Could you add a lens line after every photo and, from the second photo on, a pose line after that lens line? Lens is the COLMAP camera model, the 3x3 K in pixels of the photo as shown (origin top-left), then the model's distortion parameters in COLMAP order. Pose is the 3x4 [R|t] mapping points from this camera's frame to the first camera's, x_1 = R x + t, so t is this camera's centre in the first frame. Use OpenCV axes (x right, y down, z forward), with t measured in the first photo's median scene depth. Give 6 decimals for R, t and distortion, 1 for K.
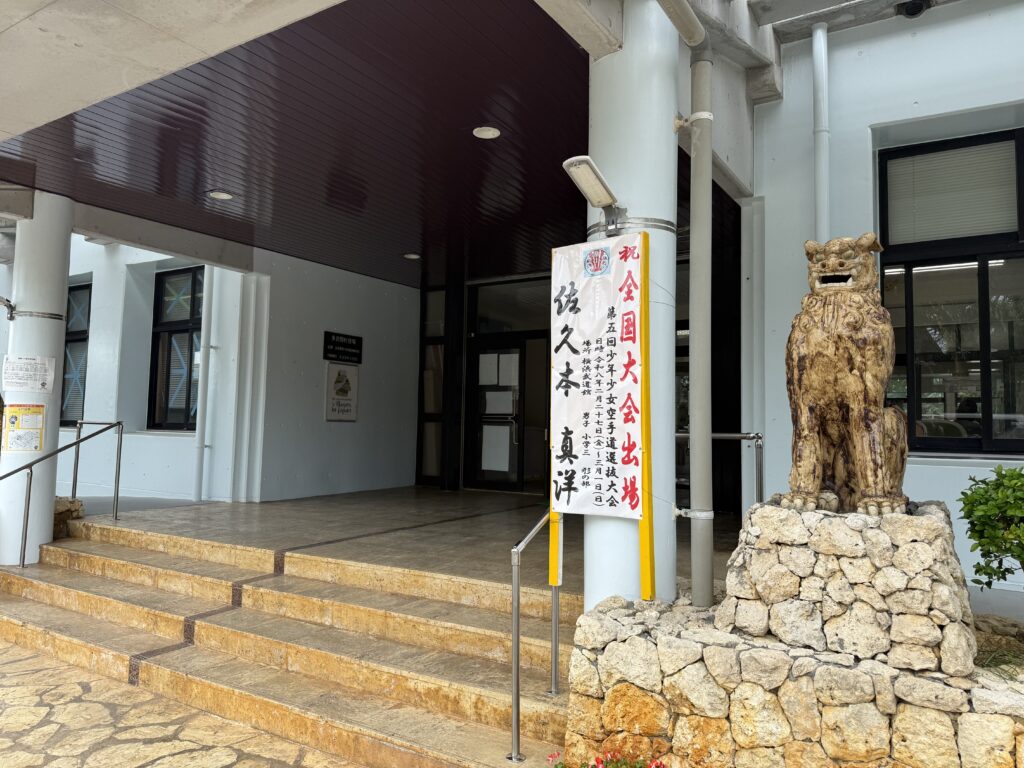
lens RADIAL K [[708.4, 0, 521.0], [0, 708.4, 387.2], [0, 0, 1]] dist [0.042520, -0.045933]
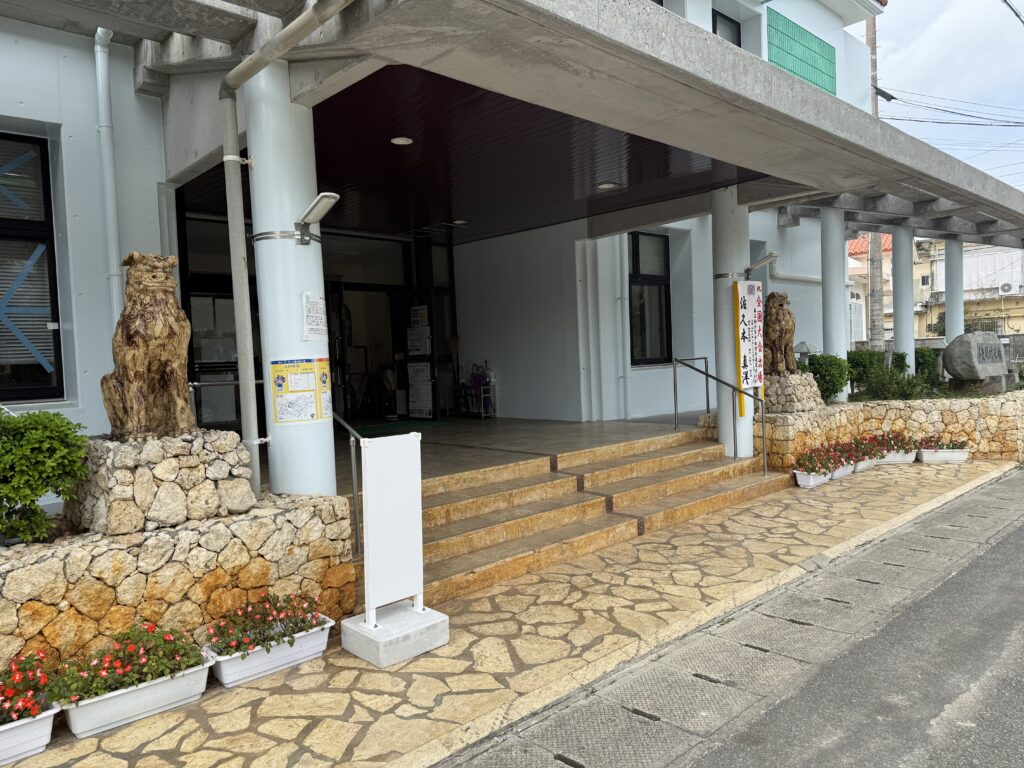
lens RADIAL K [[707.7, 0, 513.2], [0, 707.7, 389.1], [0, 0, 1]] dist [0.186234, -0.340729]
pose [[0.264812, -0.077661, 0.961168, -2.591343], [-0.016471, 0.996242, 0.085033, -0.025323], [-0.964159, -0.038350, 0.262538, 1.099197]]
